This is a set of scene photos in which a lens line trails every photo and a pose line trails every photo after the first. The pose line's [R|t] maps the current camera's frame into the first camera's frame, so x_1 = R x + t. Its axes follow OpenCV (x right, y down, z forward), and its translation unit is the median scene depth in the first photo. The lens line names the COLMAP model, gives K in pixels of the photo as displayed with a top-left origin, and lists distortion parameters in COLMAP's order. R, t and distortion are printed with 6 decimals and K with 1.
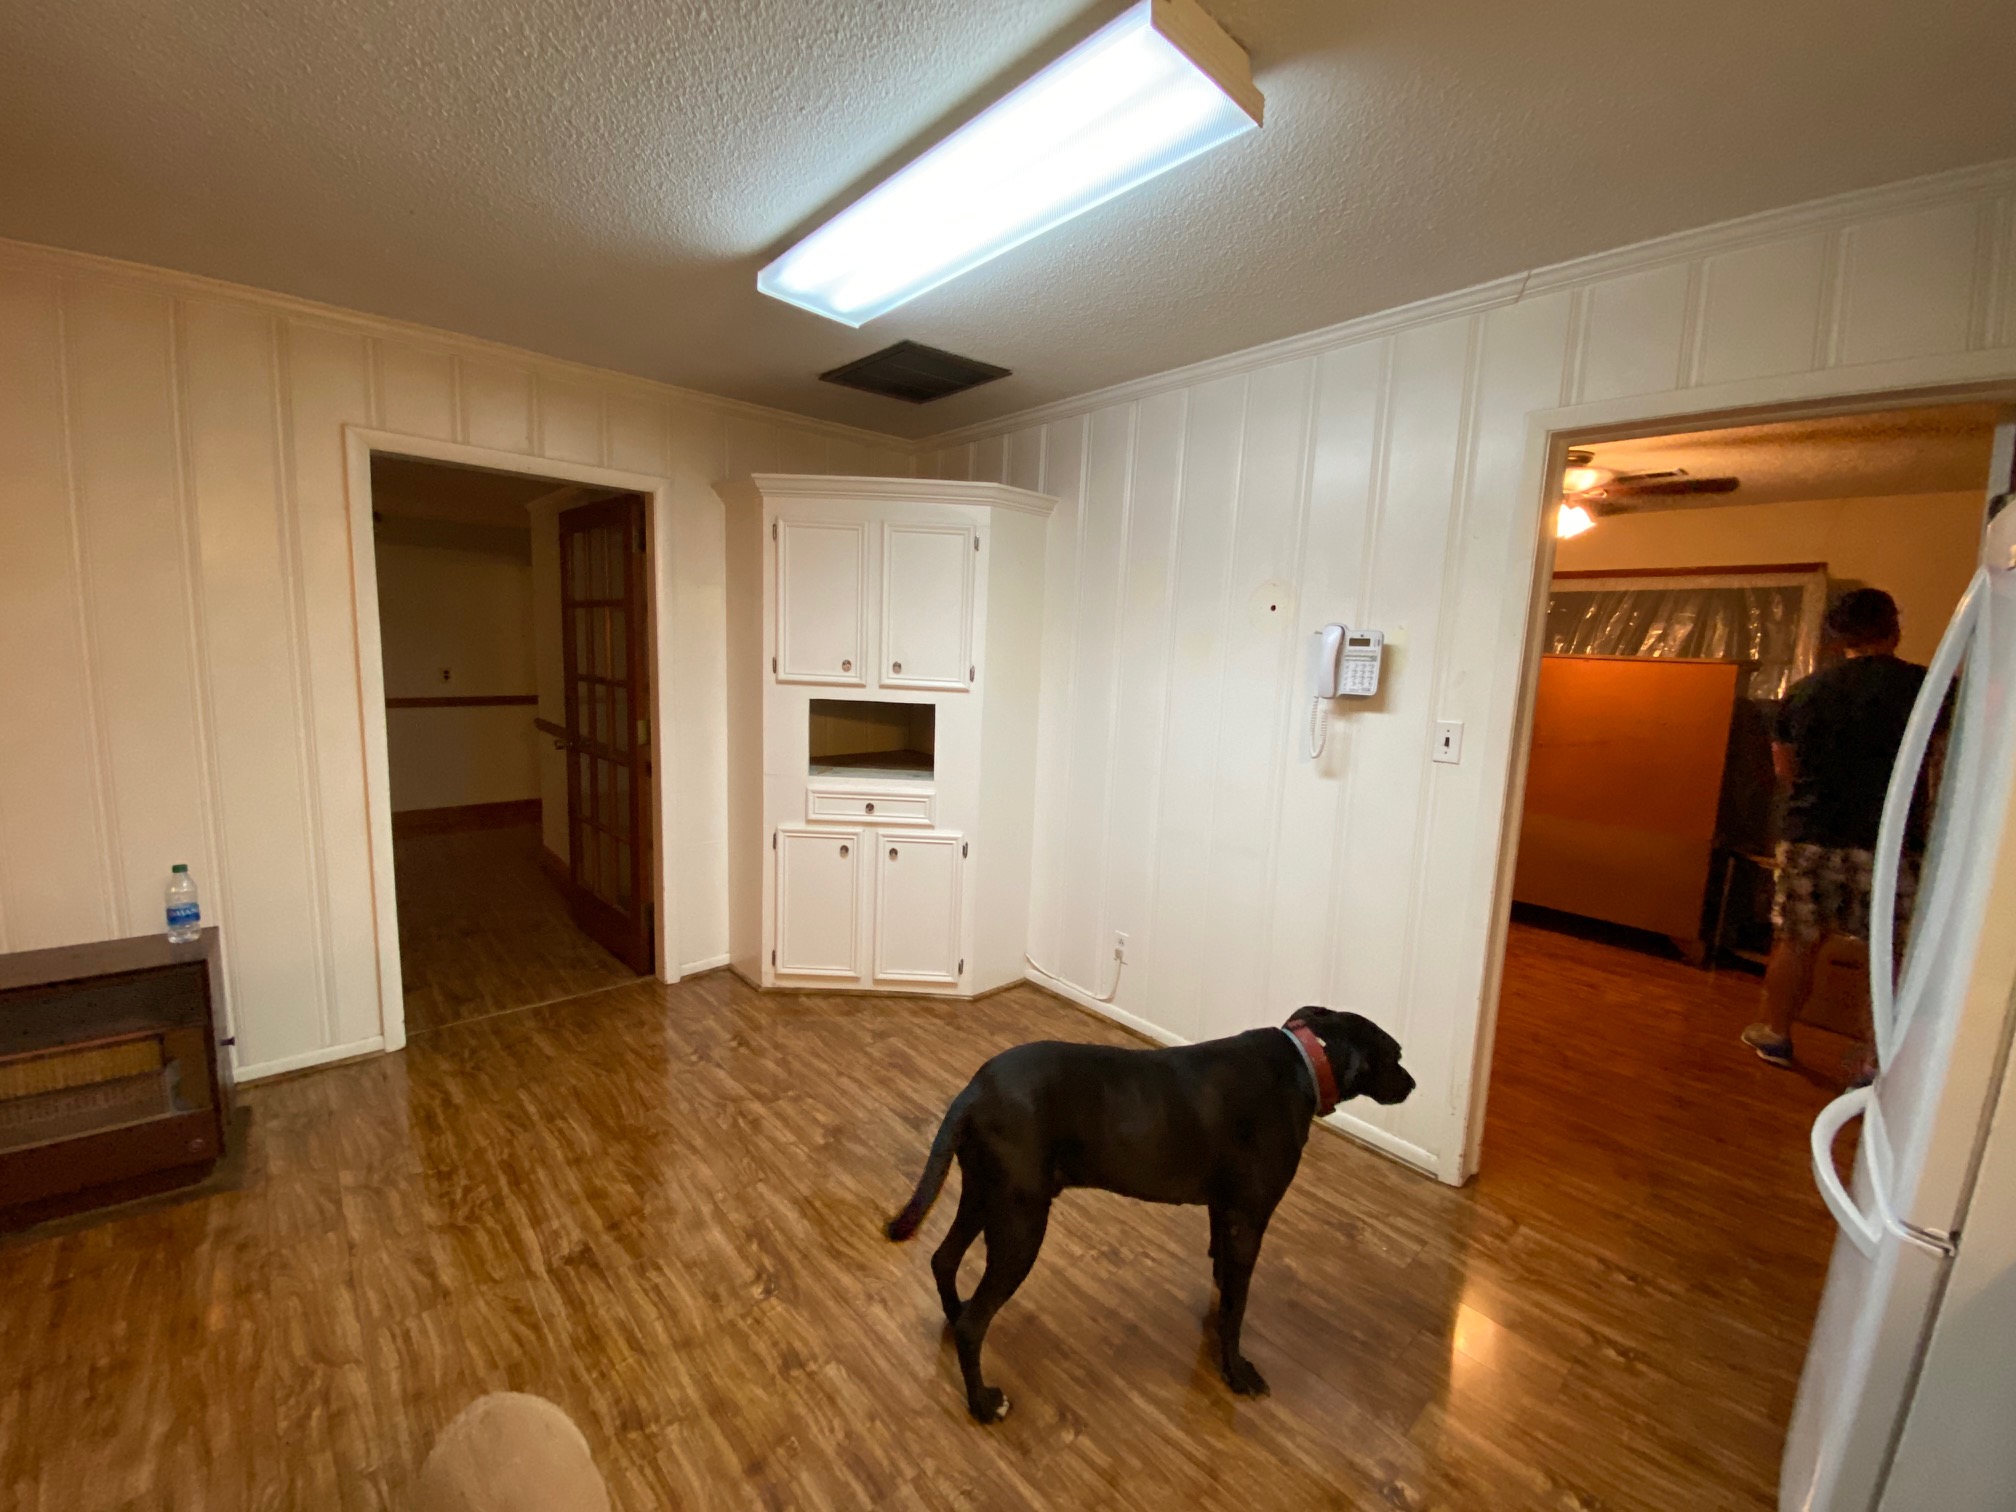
lens RADIAL K [[808.5, 0, 1007.7], [0, 808.5, 744.9], [0, 0, 1]] dist [0.020339, -0.019400]
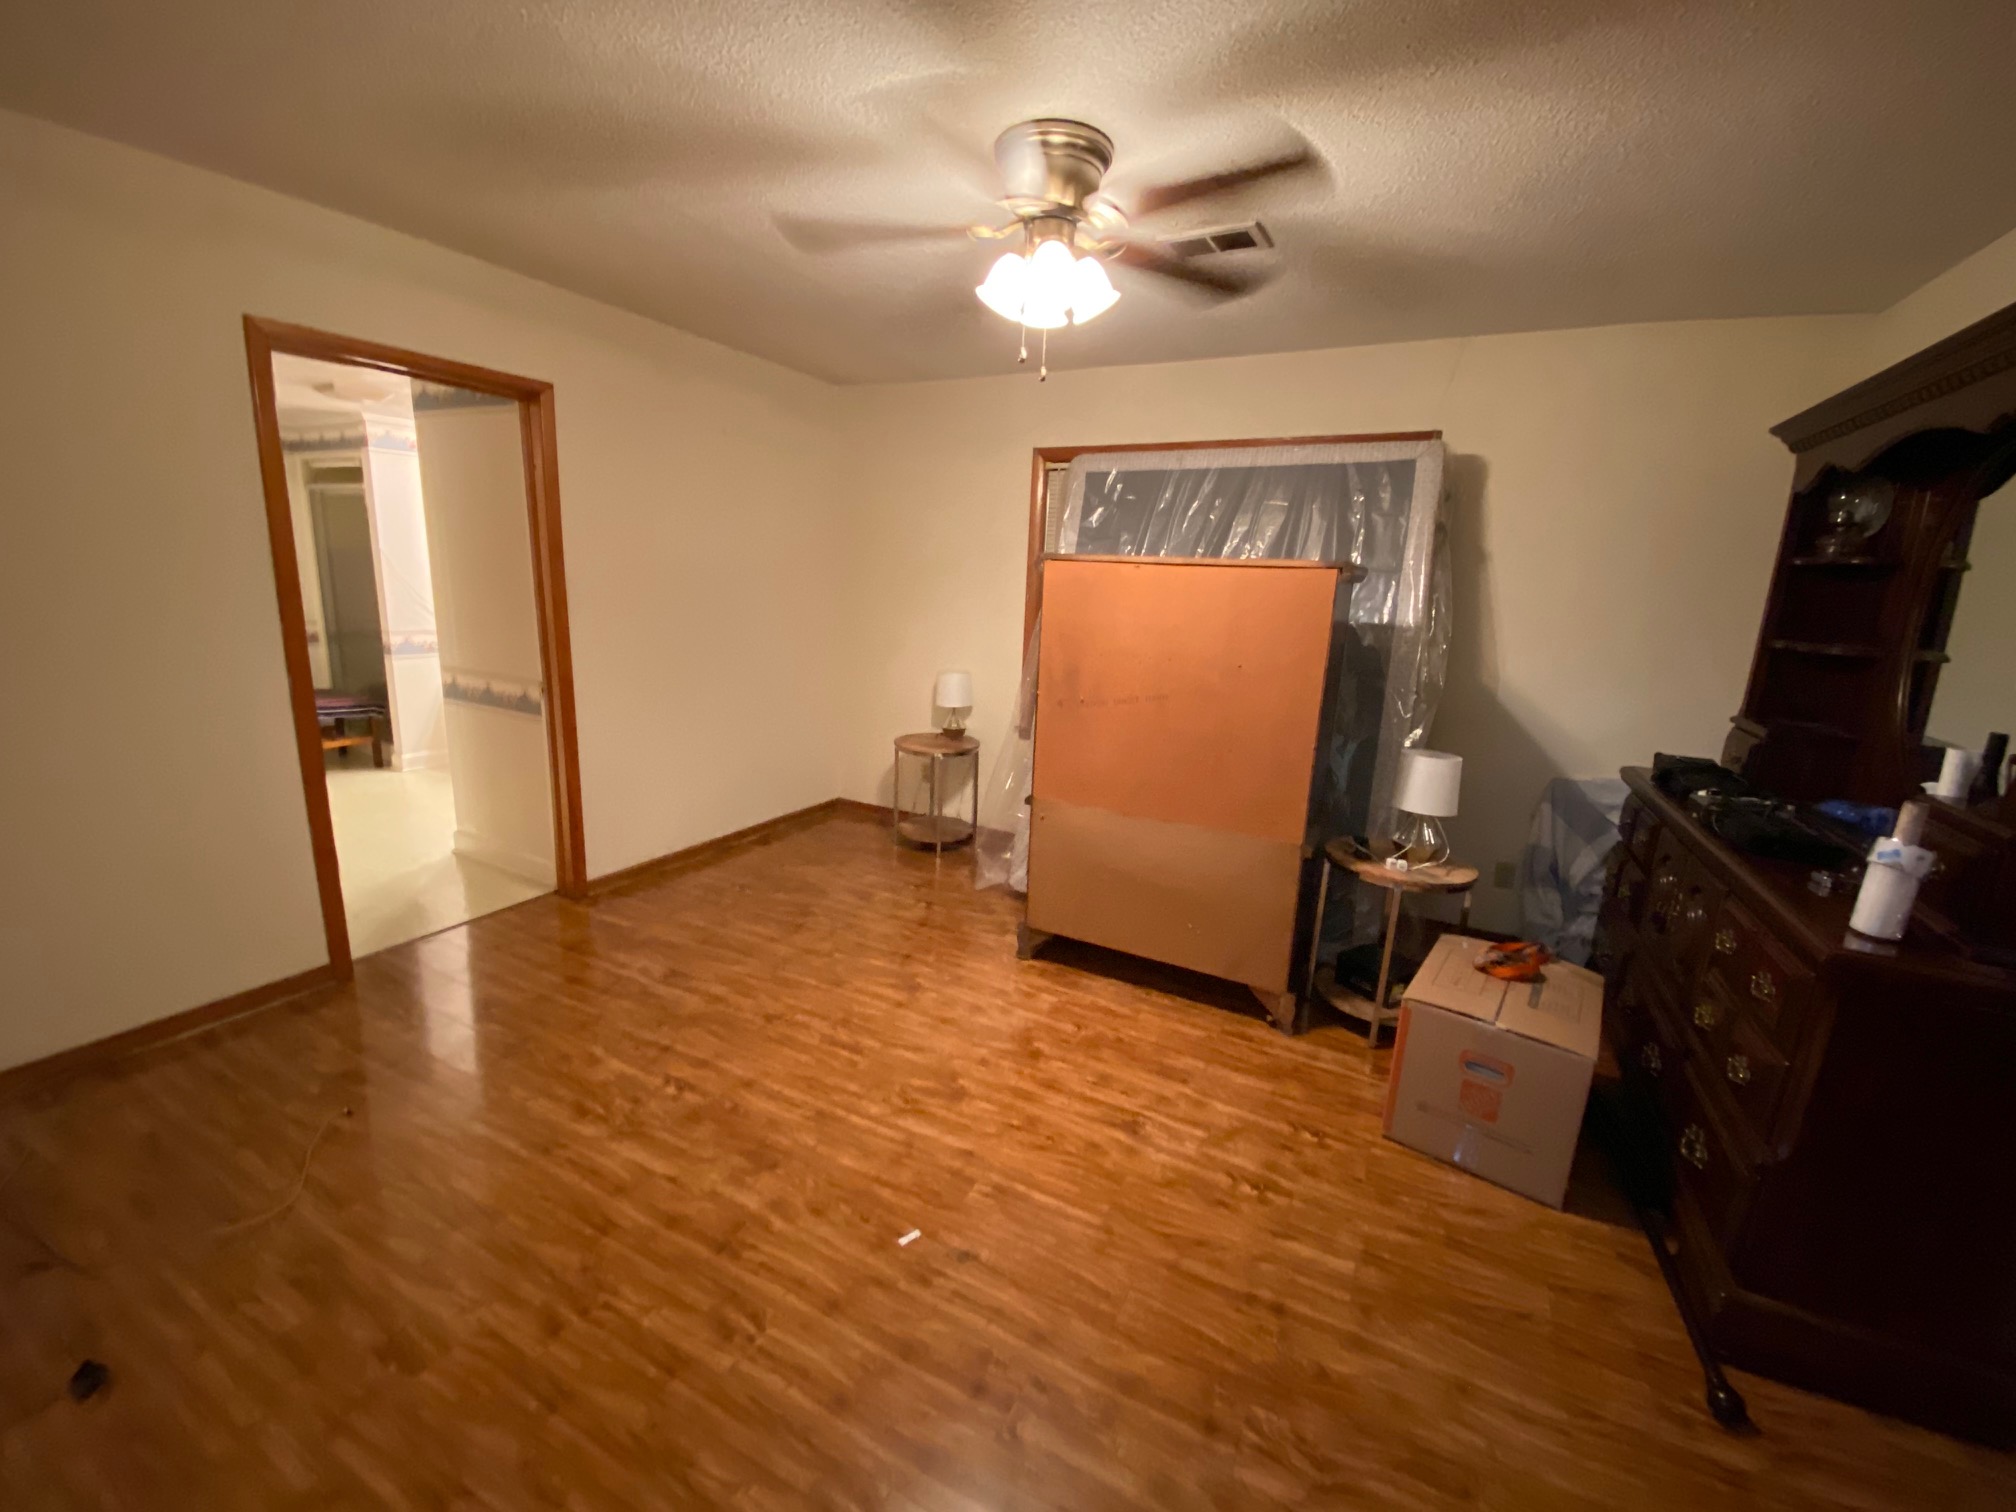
lens RADIAL K [[808.5, 0, 1007.7], [0, 808.5, 744.9], [0, 0, 1]] dist [0.020339, -0.019400]
pose [[0.938476, -0.061412, 0.339840, 0.394027], [0.031317, 0.995141, 0.093348, -0.026964], [-0.343921, -0.076962, 0.935839, 0.439721]]
